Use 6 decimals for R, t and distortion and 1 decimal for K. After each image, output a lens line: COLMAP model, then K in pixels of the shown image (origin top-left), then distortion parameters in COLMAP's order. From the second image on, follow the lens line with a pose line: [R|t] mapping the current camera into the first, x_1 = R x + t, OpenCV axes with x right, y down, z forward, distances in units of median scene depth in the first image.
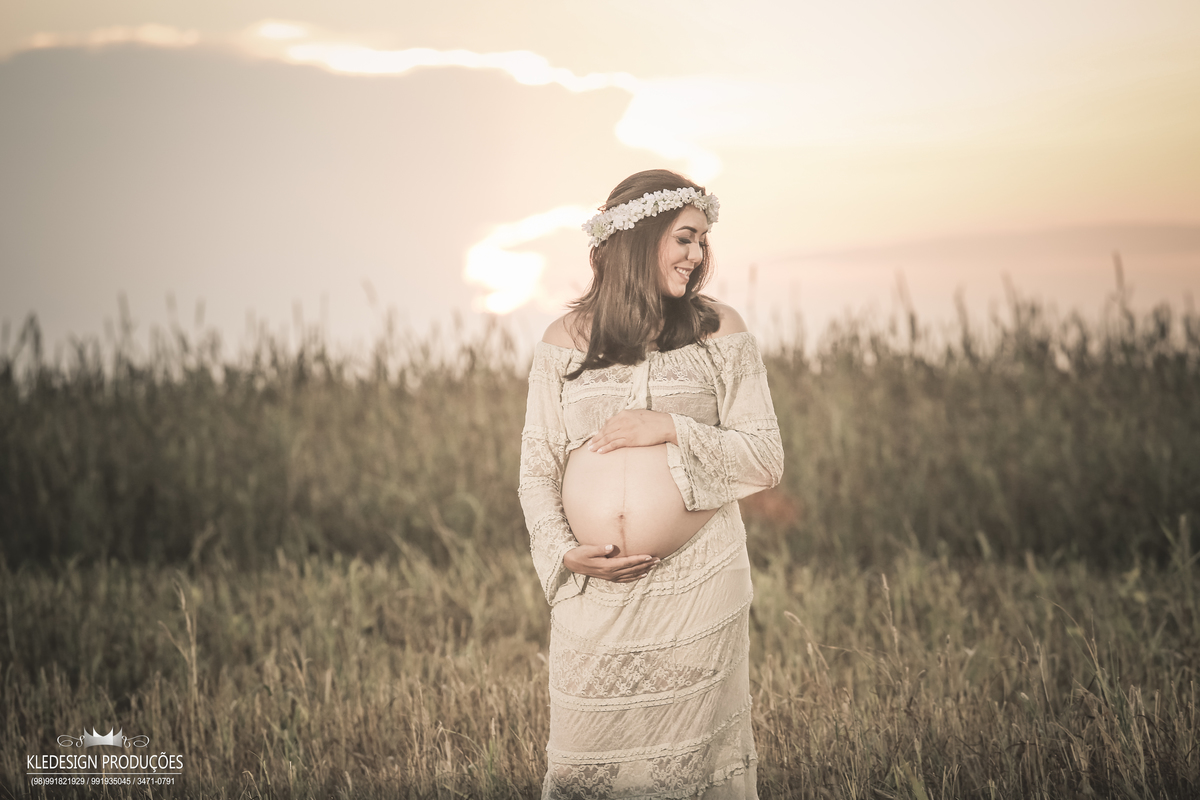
lens RADIAL K [[5599.8, 0, 600.0], [0, 5599.8, 400.0], [0, 0, 1]] dist [1.319998, 0.445856]
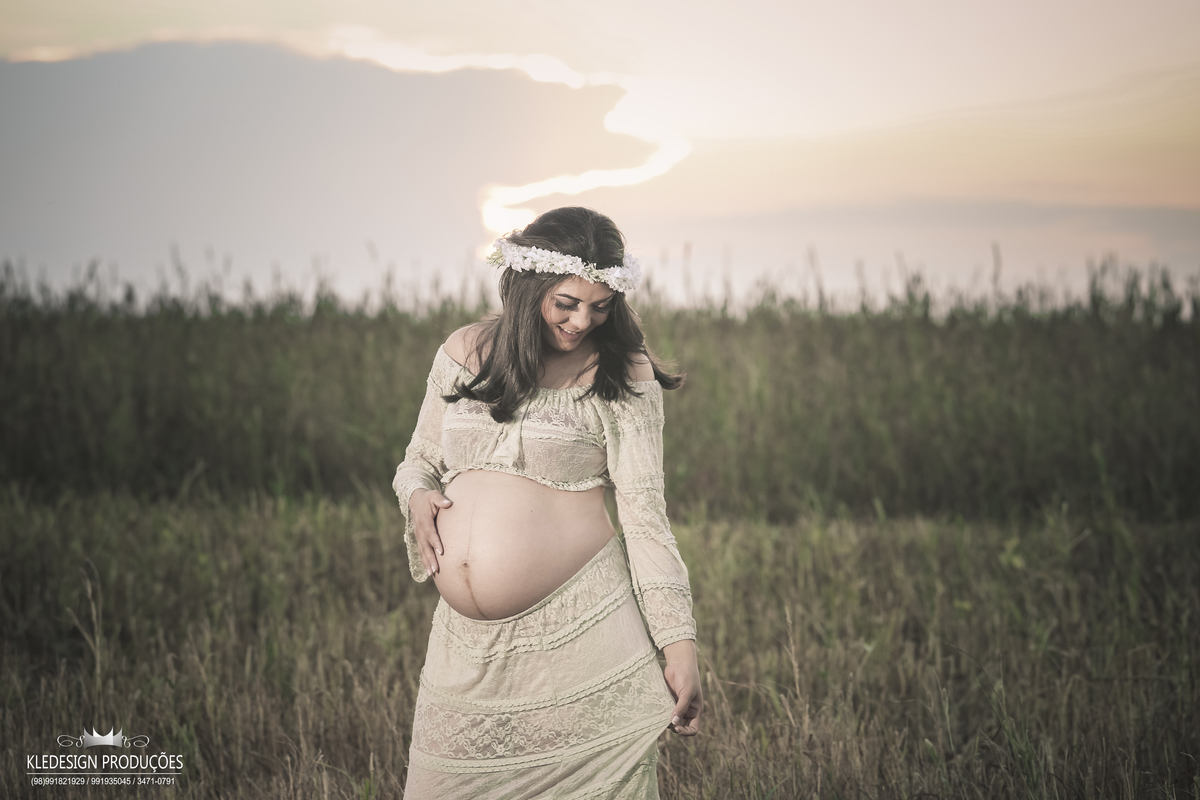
lens RADIAL K [[4142.0, 0, 600.0], [0, 4142.0, 400.0], [0, 0, 1]] dist [0.233344, 1.168733]
pose [[0.999547, 0.029853, 0.003720, 0.006871], [-0.029922, 0.999349, 0.020135, -0.008219], [-0.003117, -0.020237, 0.999790, 0.136099]]
